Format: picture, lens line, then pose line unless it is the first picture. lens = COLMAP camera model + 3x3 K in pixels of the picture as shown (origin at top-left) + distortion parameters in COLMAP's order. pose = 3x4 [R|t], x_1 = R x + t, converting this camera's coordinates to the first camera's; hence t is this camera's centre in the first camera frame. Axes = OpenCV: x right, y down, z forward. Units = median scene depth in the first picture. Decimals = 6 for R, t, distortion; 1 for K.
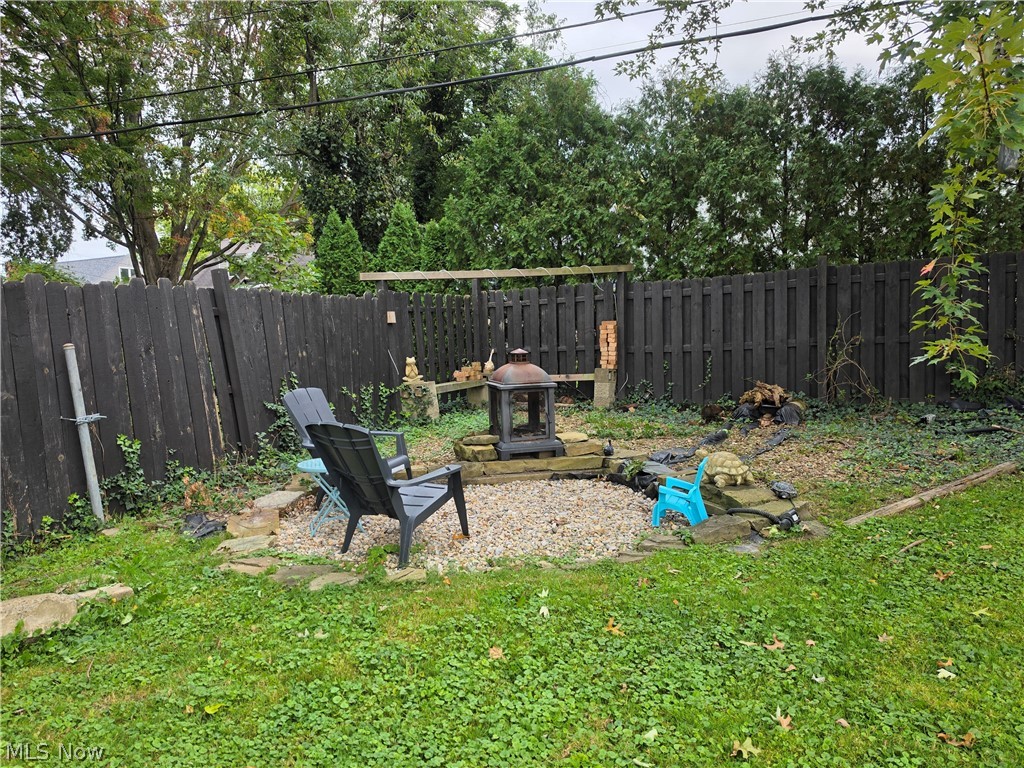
lens RADIAL K [[739.7, 0, 512.0], [0, 739.7, 384.0], [0, 0, 1]] dist [0.049231, -0.000926]
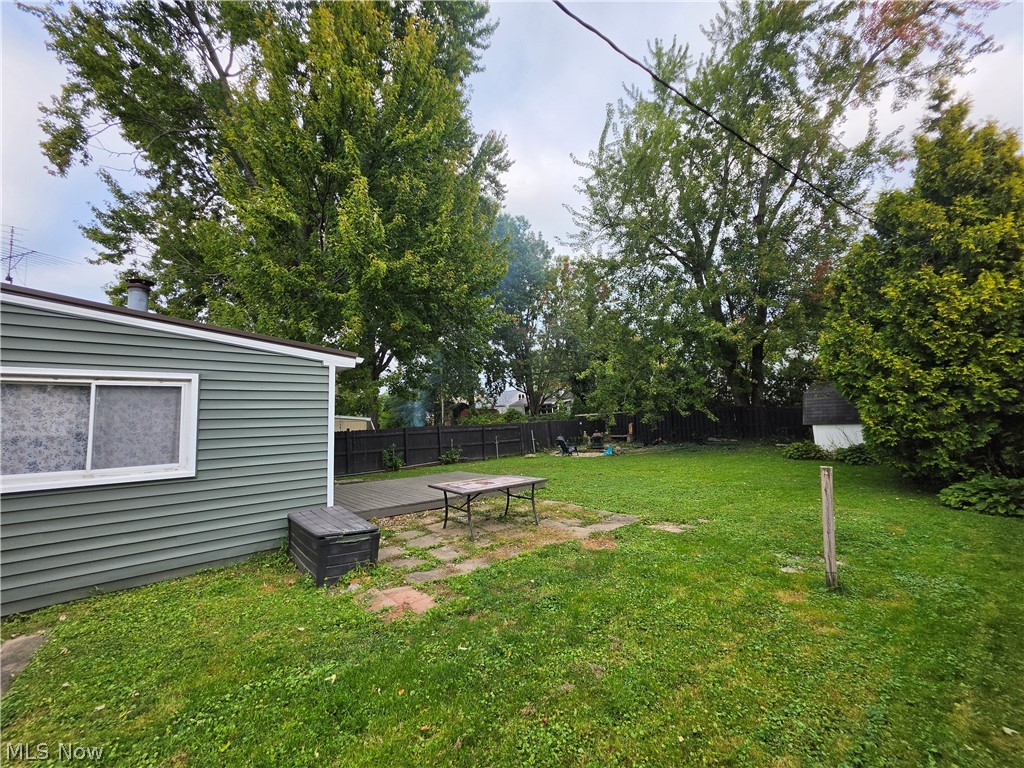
lens RADIAL K [[408.8, 0, 508.6], [0, 408.8, 380.3], [0, 0, 1]] dist [-0.001857, 0.000372]
pose [[0.886545, -0.049900, -0.459943, 0.684792], [-0.017764, 0.989761, -0.141622, 0.023745], [0.462300, 0.133724, 0.876582, -1.680322]]
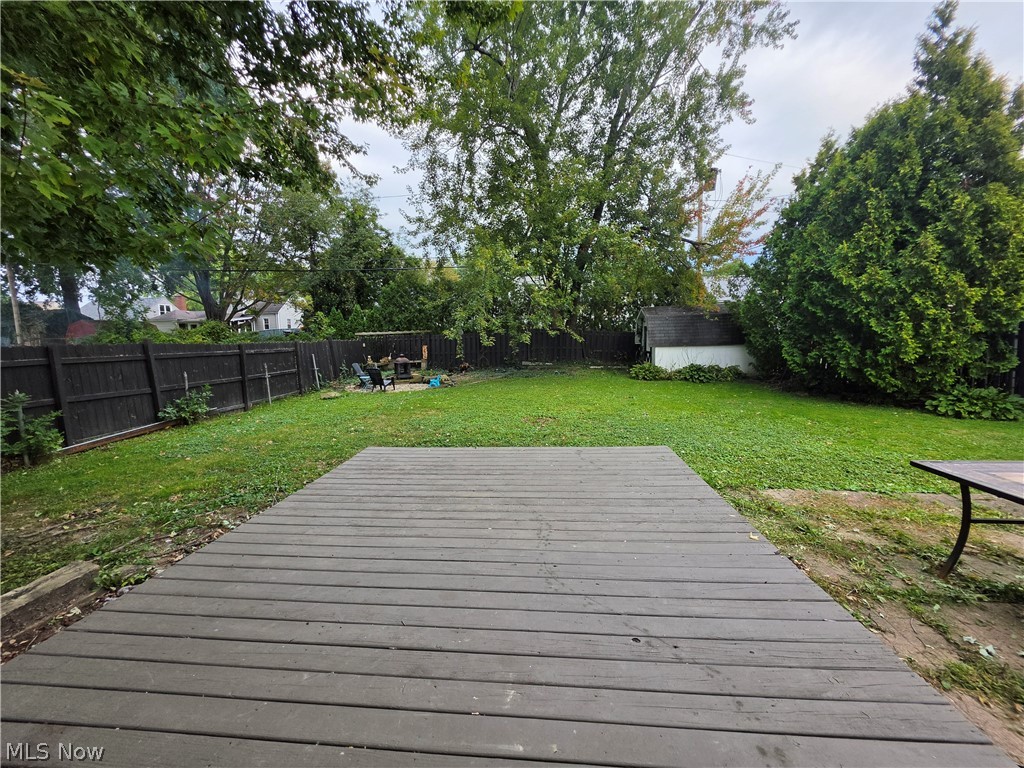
lens RADIAL K [[408.8, 0, 508.6], [0, 408.8, 380.3], [0, 0, 1]] dist [-0.001857, 0.000372]
pose [[0.954803, -0.018892, 0.296640, -0.080887], [0.009657, 0.999423, 0.032567, 0.024793], [-0.297084, -0.028231, 0.954434, -1.121418]]
